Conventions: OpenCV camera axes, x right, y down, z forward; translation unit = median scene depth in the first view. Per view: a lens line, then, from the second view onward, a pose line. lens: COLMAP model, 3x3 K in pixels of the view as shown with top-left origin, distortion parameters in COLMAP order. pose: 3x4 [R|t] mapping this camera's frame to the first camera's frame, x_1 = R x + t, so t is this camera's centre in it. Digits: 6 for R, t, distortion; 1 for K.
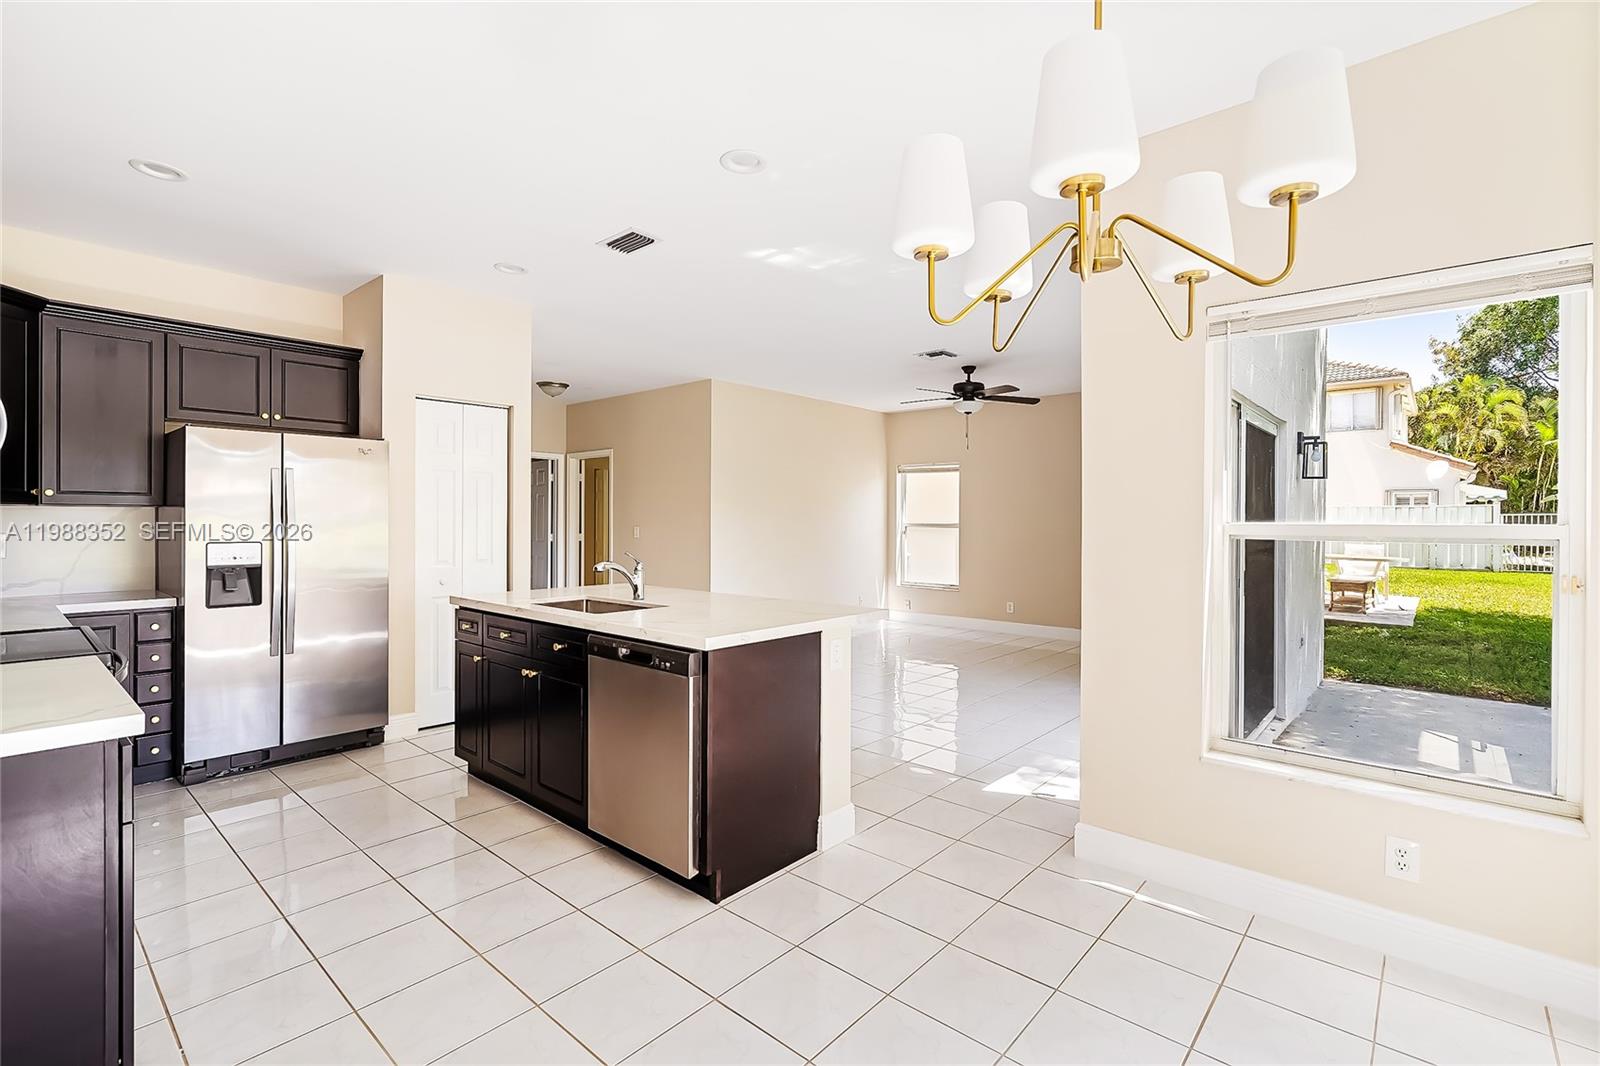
lens RADIAL K [[743.5, 0, 800.0], [0, 743.5, 533.0], [0, 0, 1]] dist [-0.003095, 0.000095]
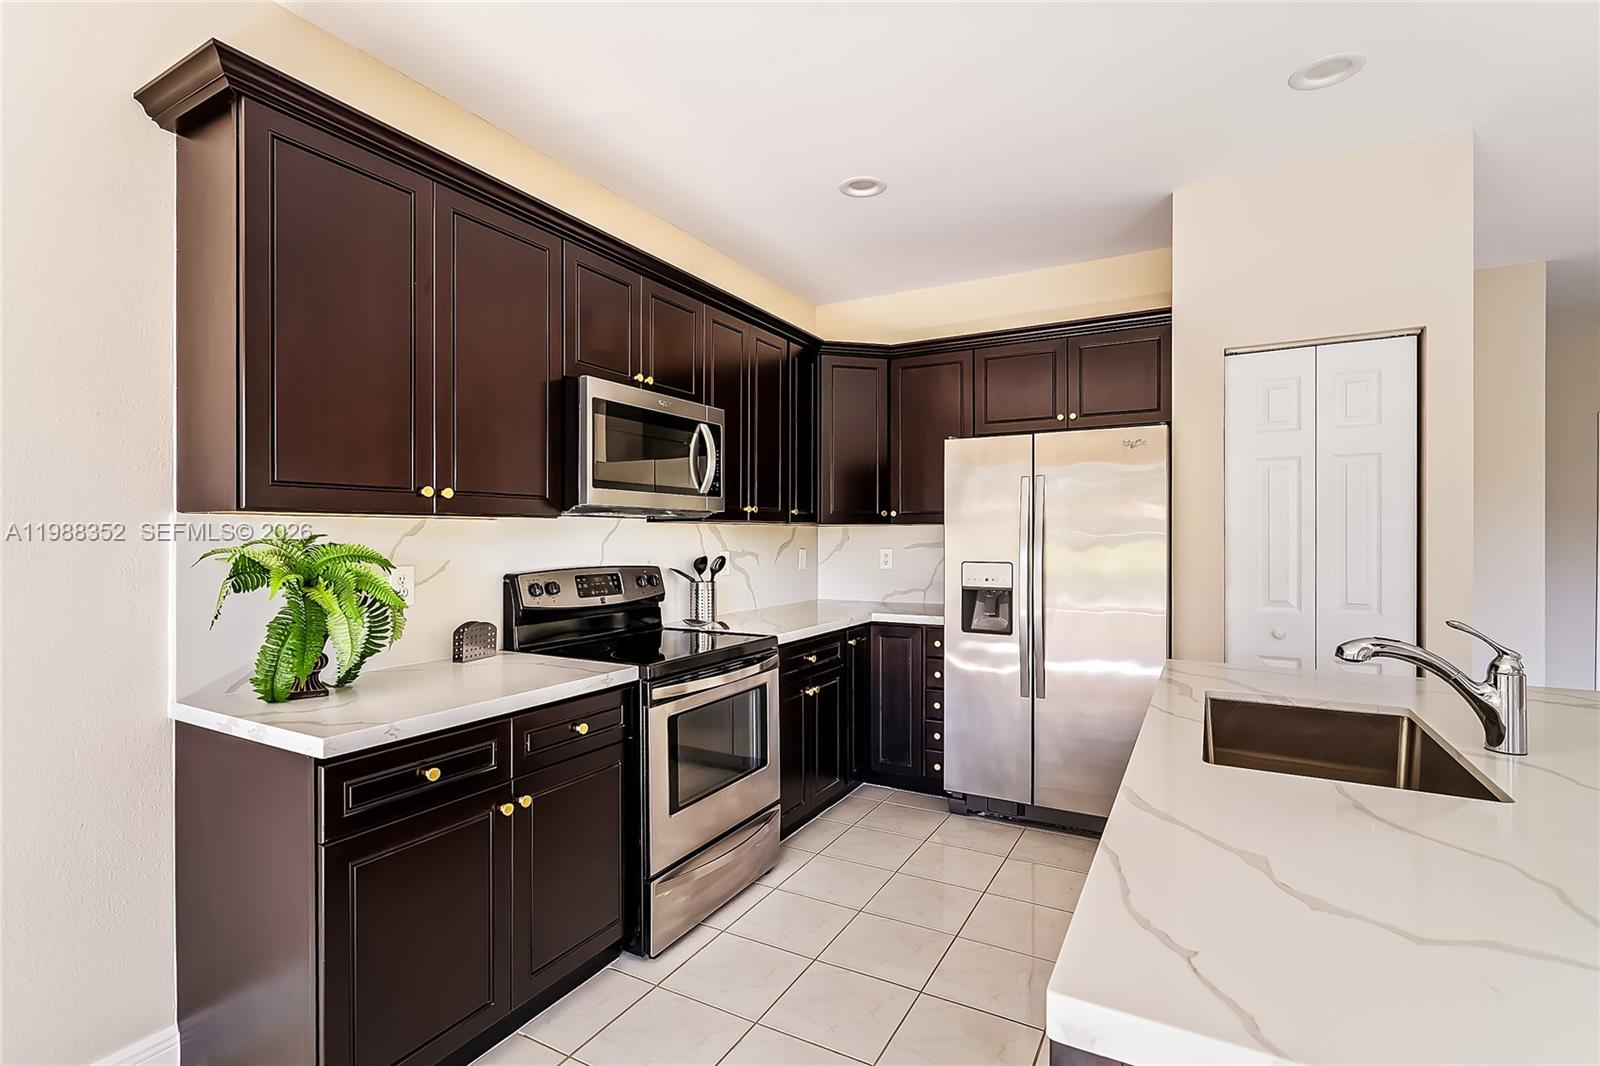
lens RADIAL K [[743.5, 0, 800.0], [0, 743.5, 533.0], [0, 0, 1]] dist [-0.003095, 0.000095]
pose [[0.200267, -0.003439, -0.979735, 0.076124], [-0.014166, 0.999879, -0.006406, -0.013437], [0.979639, 0.015161, 0.200194, 0.574855]]
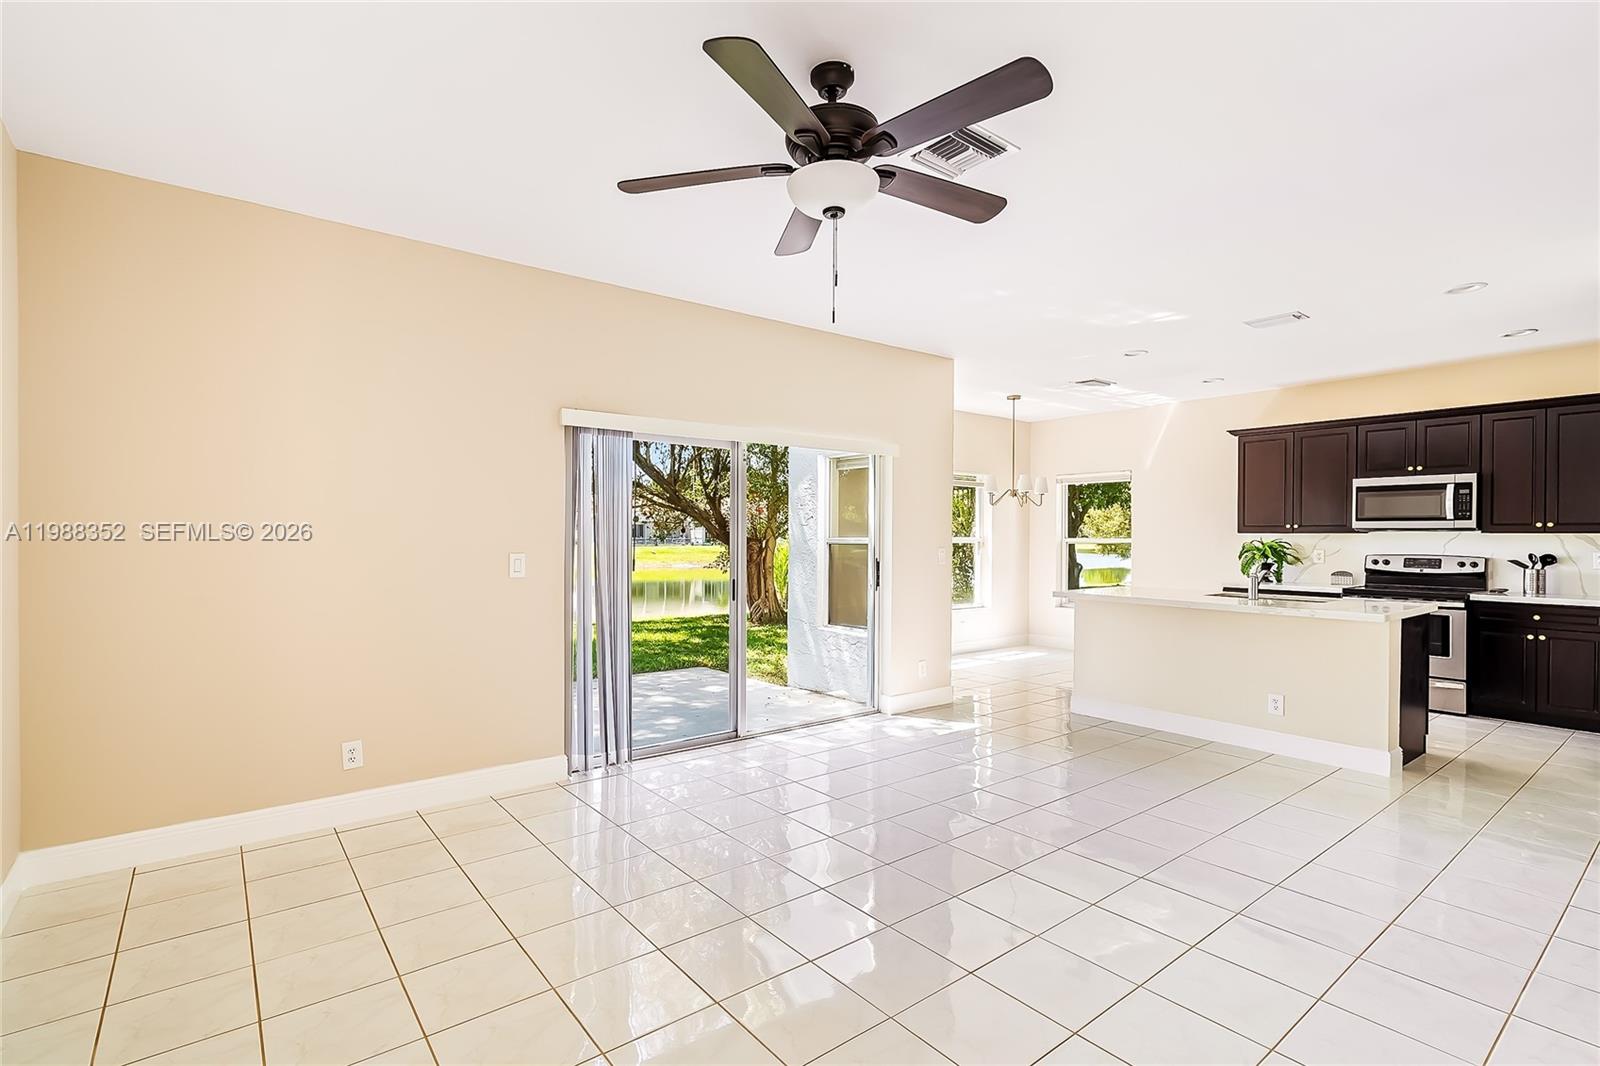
lens RADIAL K [[753.9, 0, 774.1], [0, 753.9, 543.6], [0, 0, 1]] dist [0.000081, 0.001058]
pose [[-0.979880, -0.012168, 0.199218, 0.423000], [-0.008191, 0.999751, 0.020774, -0.032186], [-0.199421, 0.018724, -0.979735, 2.897622]]
